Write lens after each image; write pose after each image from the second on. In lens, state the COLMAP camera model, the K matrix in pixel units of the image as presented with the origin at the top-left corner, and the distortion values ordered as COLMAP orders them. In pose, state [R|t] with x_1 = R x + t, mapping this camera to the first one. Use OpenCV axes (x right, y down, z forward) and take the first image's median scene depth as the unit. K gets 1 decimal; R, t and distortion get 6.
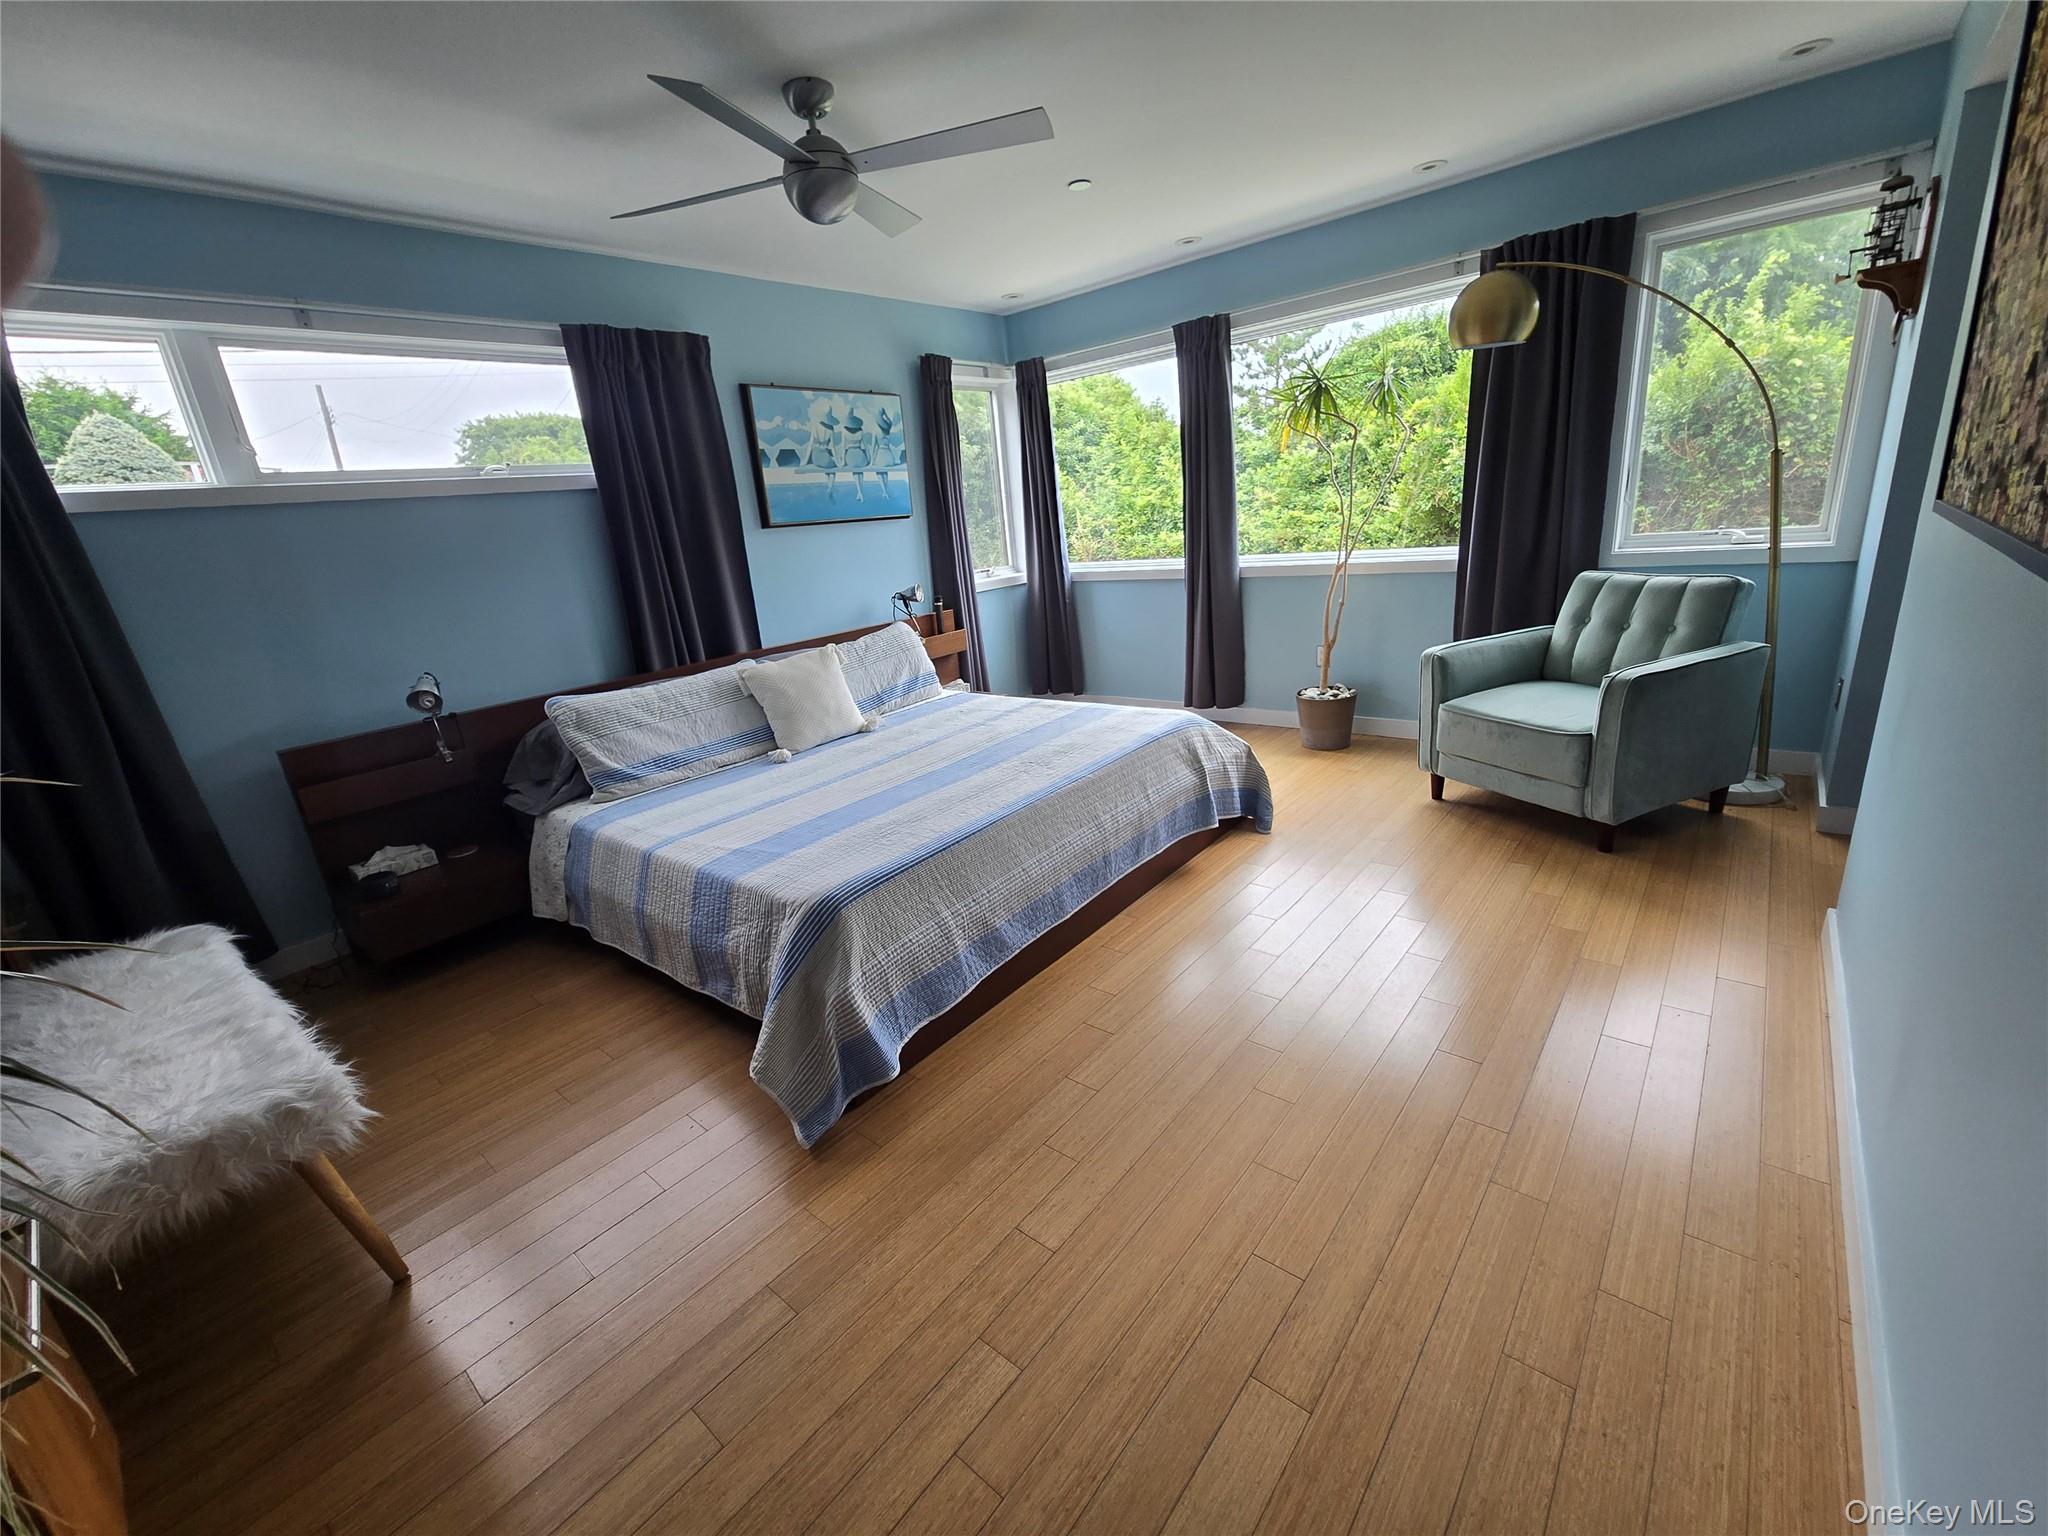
lens RADIAL K [[846.8, 0, 1021.4], [0, 846.8, 767.8], [0, 0, 1]] dist [0.002936, 0.000012]
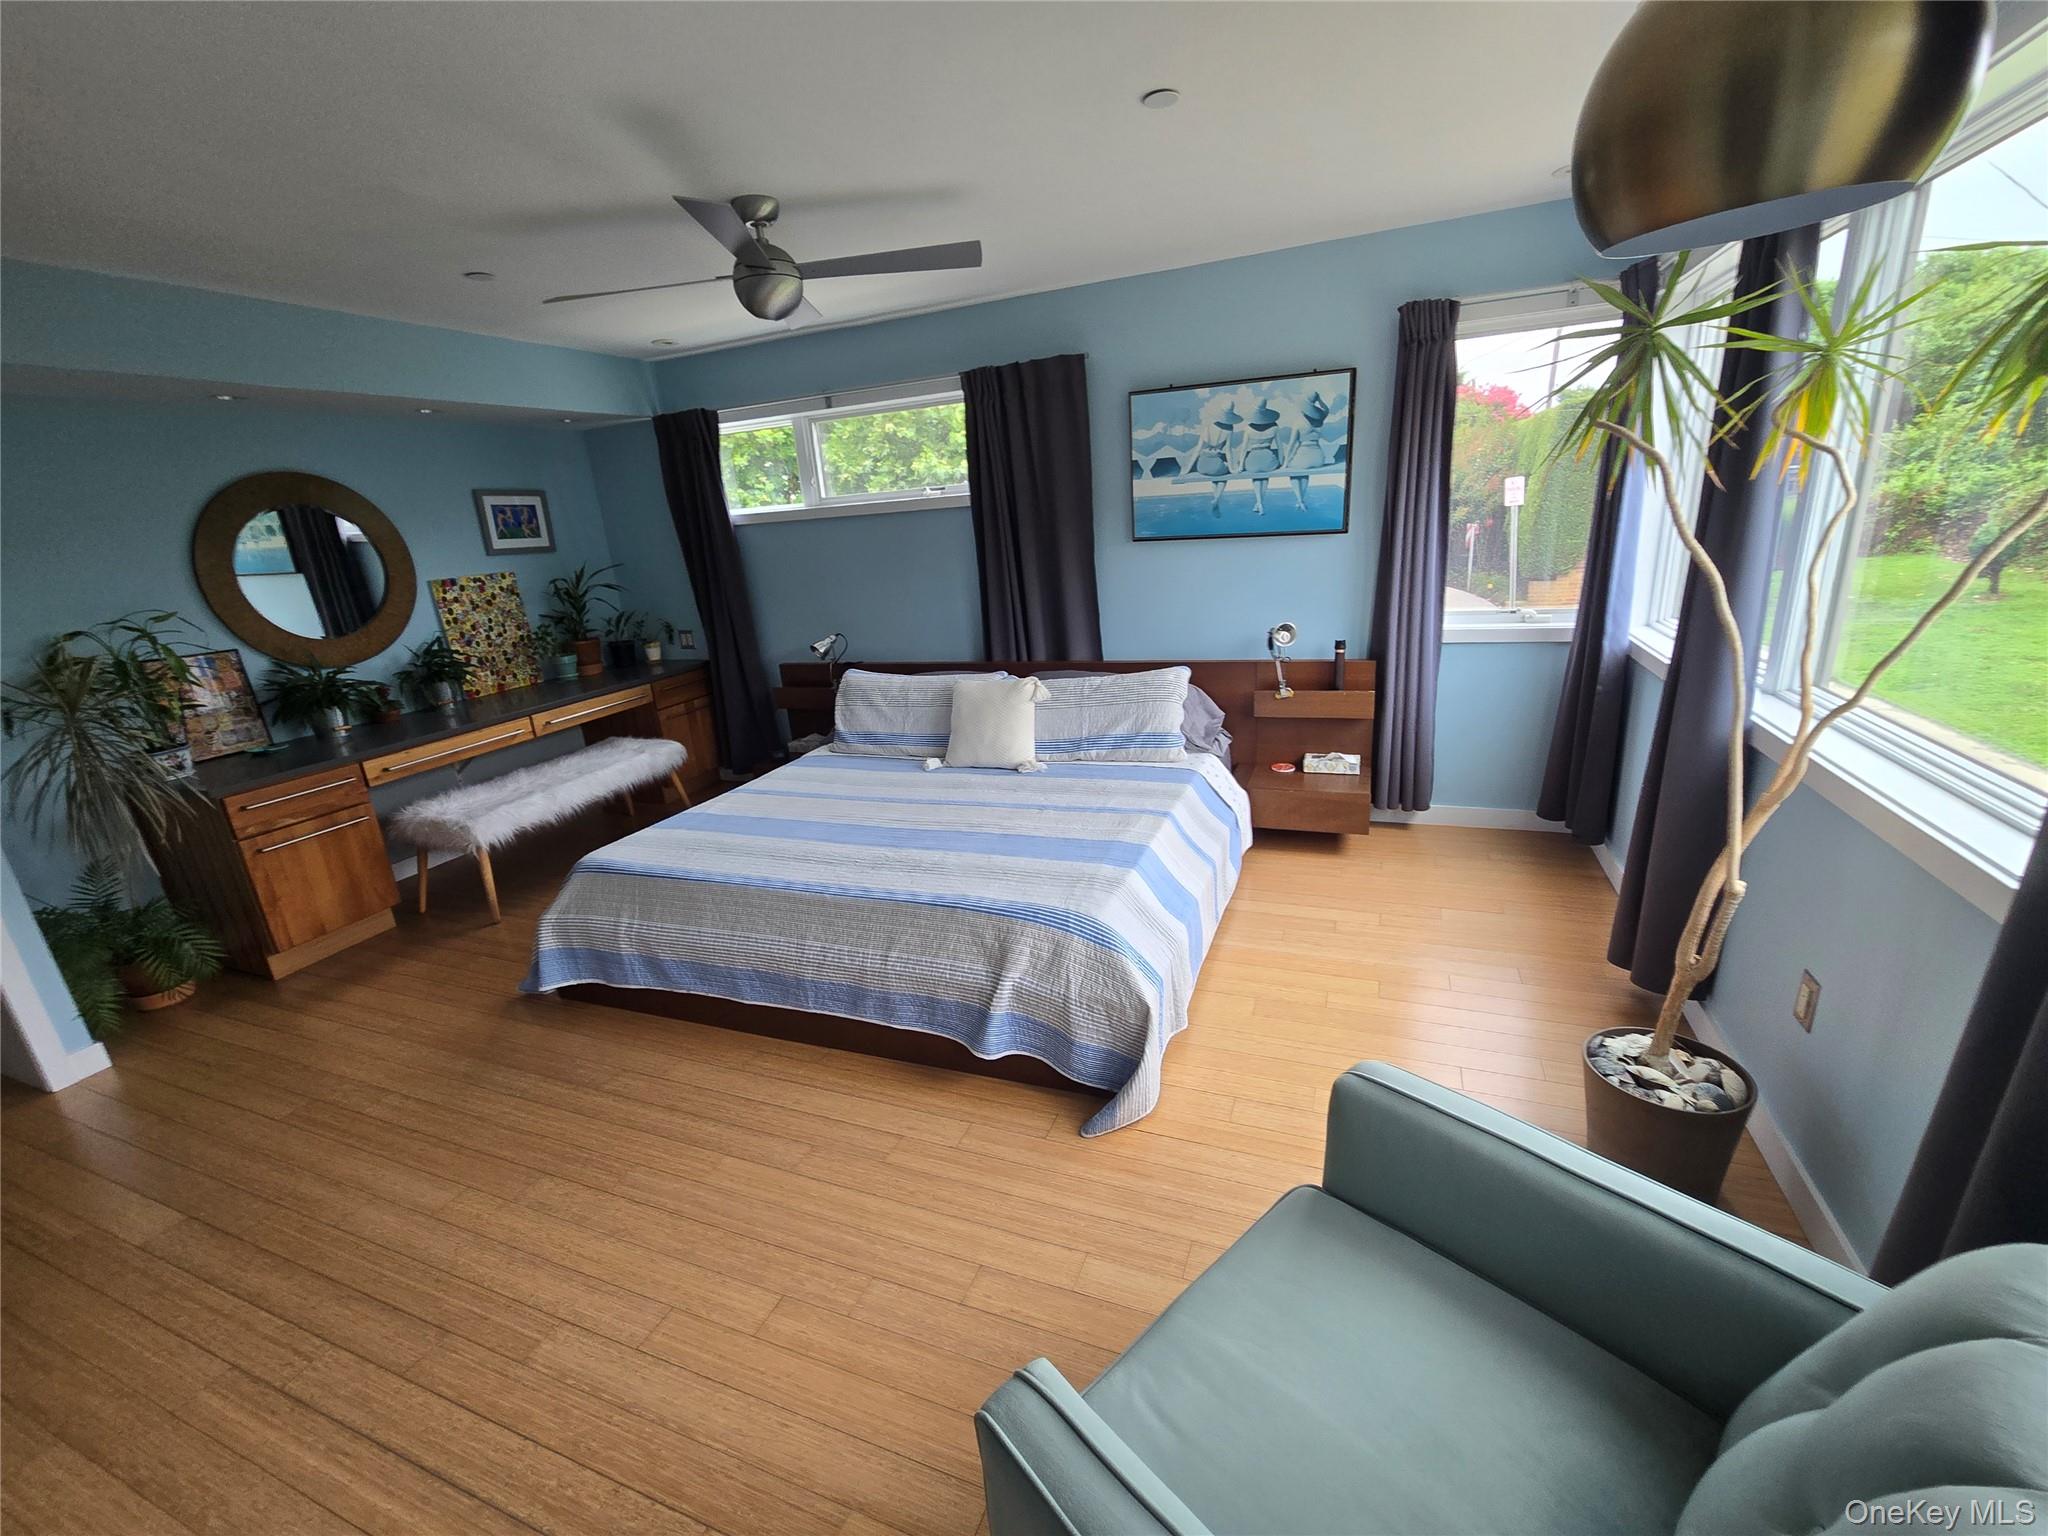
lens RADIAL K [[846.8, 0, 1028.2], [0, 846.8, 768.4], [0, 0, 1]] dist [0.002936, 0.000012]
pose [[0.321031, 0.343388, -0.882623, 0.613140], [-0.234607, 0.931740, 0.277165, -0.285337], [0.917550, 0.118091, 0.379679, 0.559559]]
